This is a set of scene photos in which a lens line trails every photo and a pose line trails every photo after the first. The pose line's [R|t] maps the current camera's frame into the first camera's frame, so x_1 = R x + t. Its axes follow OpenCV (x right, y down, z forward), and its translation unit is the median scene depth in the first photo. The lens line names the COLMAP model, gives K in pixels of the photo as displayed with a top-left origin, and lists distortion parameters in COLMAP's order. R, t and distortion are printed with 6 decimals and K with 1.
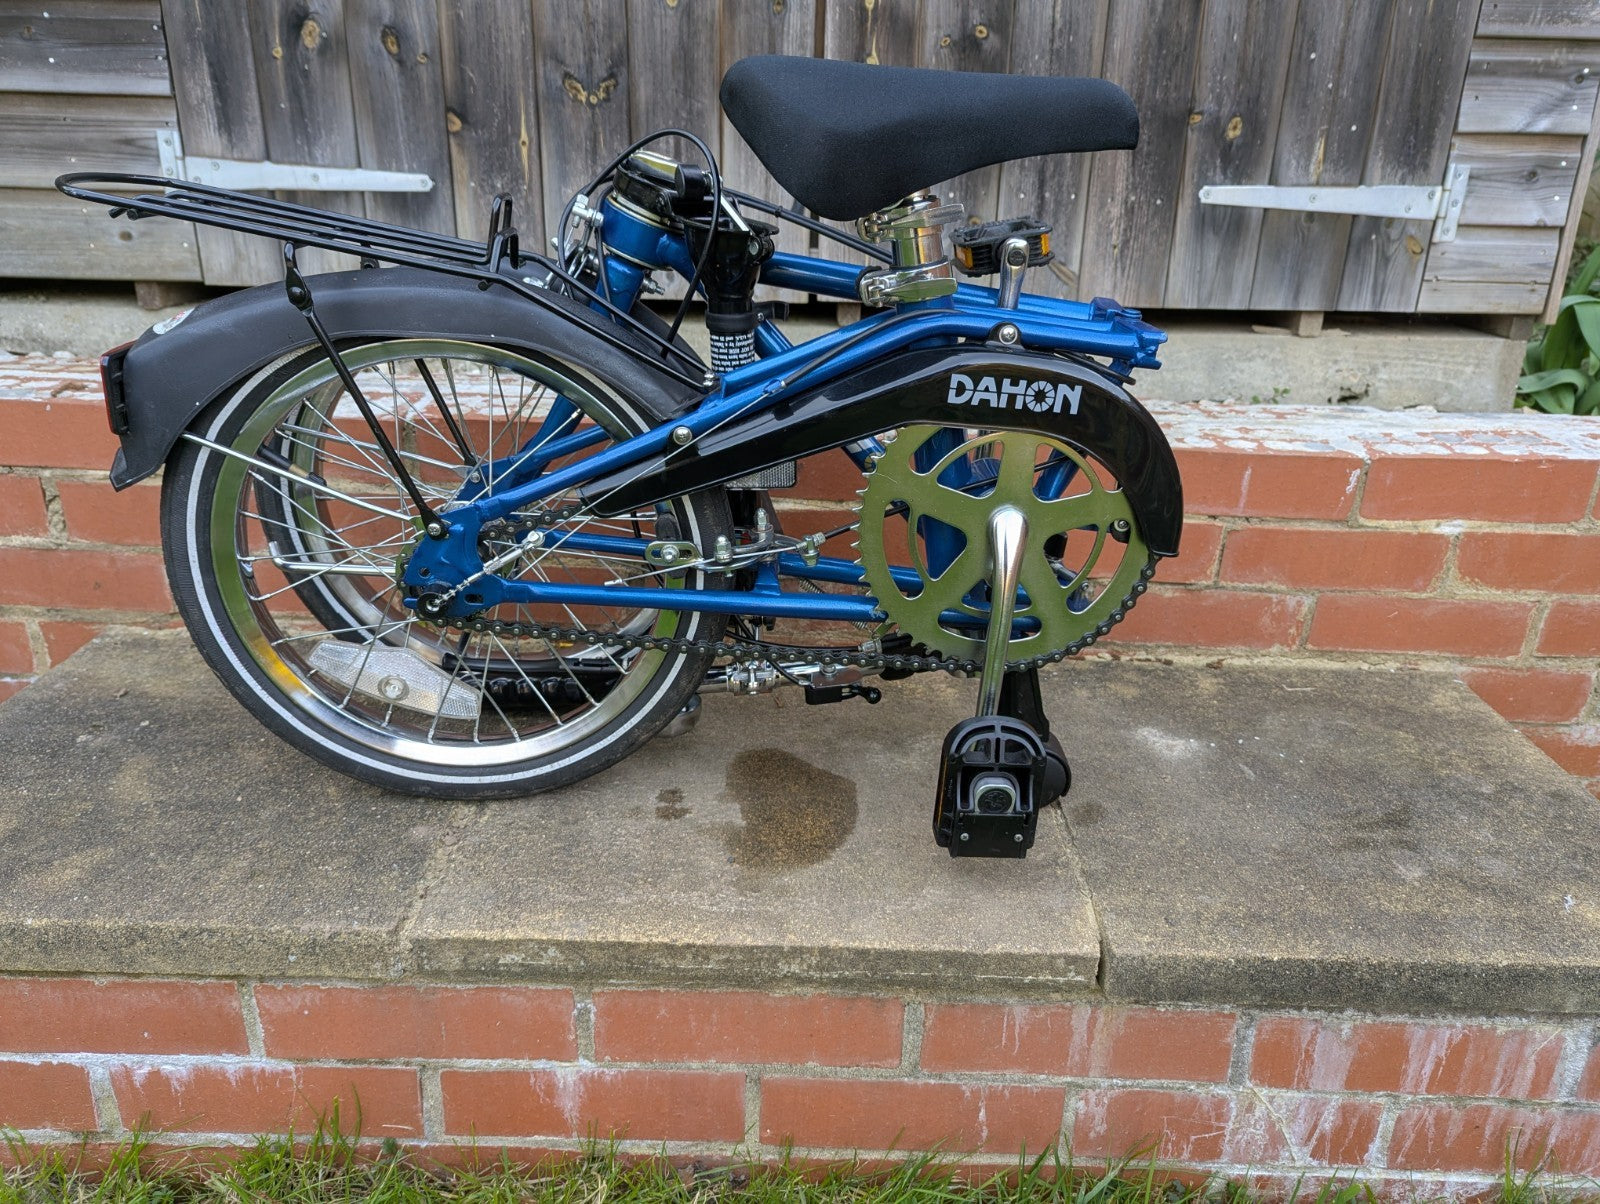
lens RADIAL K [[1124.8, 0, 816.9], [0, 1124.8, 609.5], [0, 0, 1]] dist [0.031757, -0.039719]
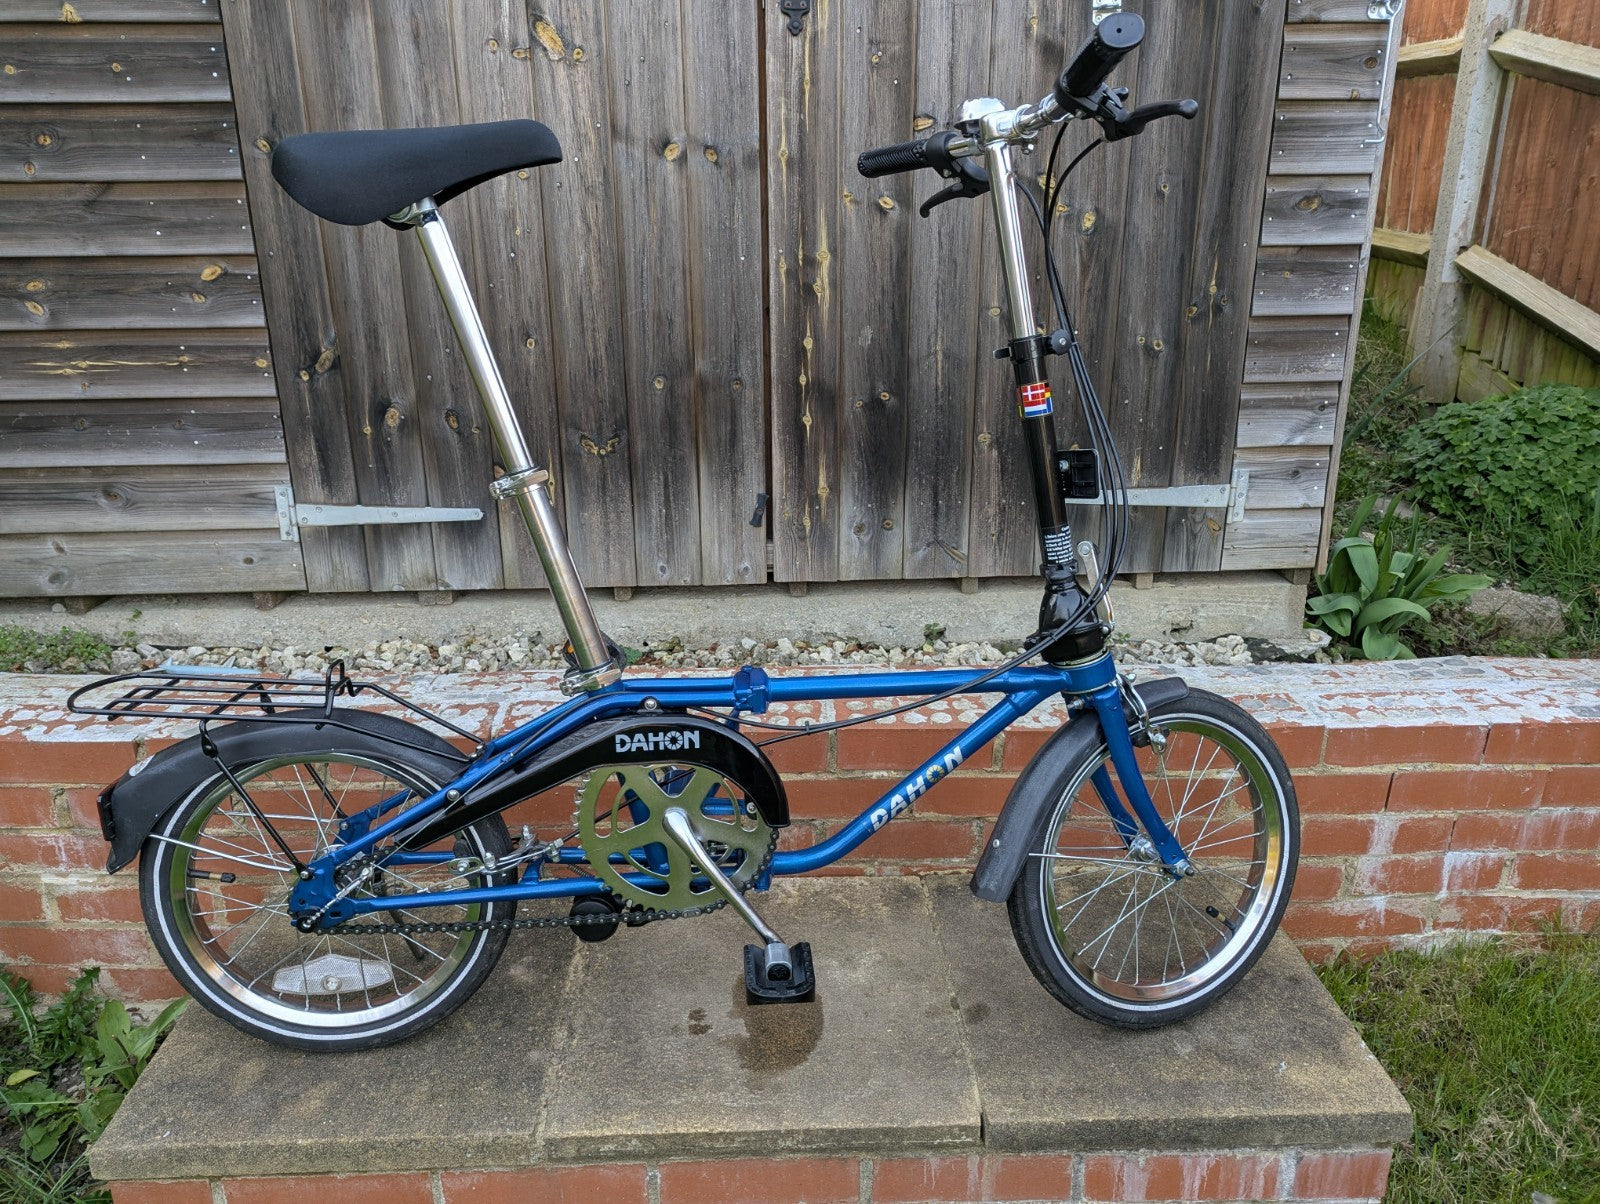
lens RADIAL K [[1124.8, 0, 793.4], [0, 1124.8, 586.3], [0, 0, 1]] dist [0.031757, -0.039719]
pose [[0.998695, -0.045387, 0.023433, -0.010005], [0.046759, 0.996993, -0.061801, -0.244878], [-0.020558, 0.062816, 0.997813, -0.424639]]
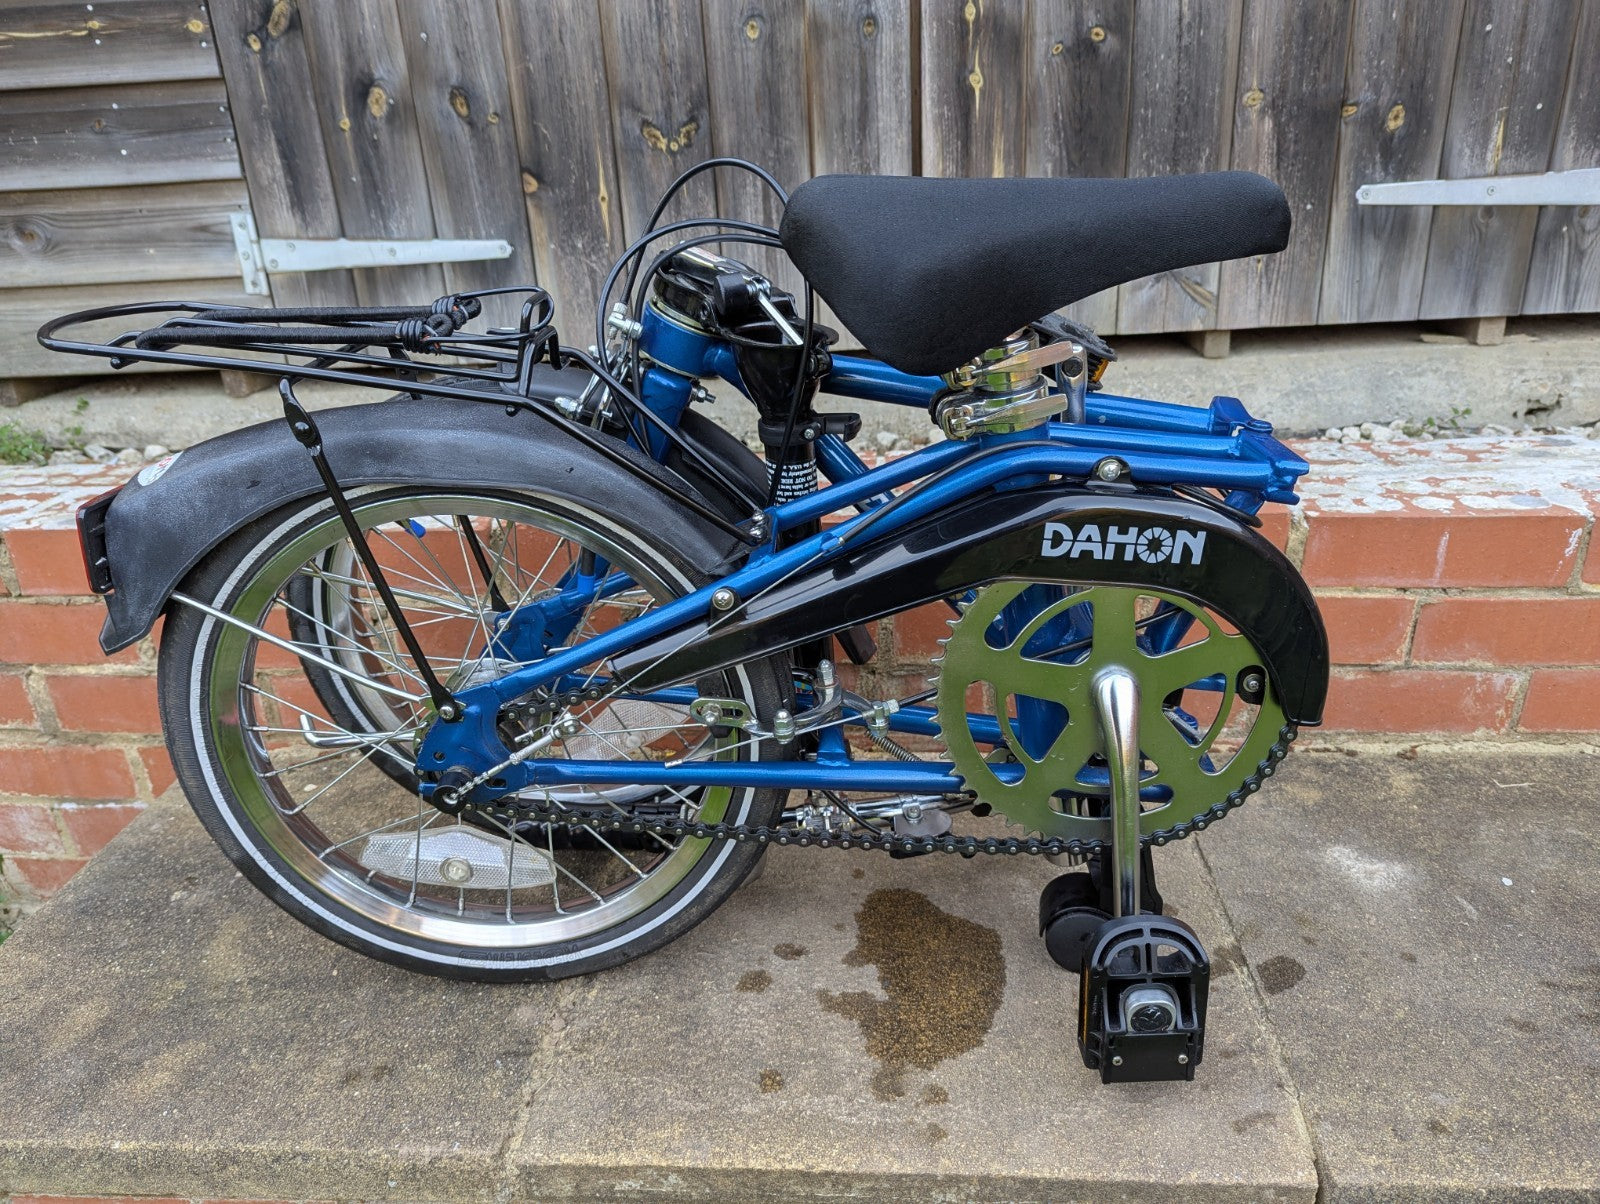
lens RADIAL K [[1124.8, 0, 812.4], [0, 1124.8, 612.8], [0, 0, 1]] dist [0.031757, -0.039719]
pose [[0.994462, -0.043421, -0.095704, -0.015447], [0.045647, 0.998733, 0.021184, -0.103133], [0.094663, -0.025435, 0.995184, 0.096979]]
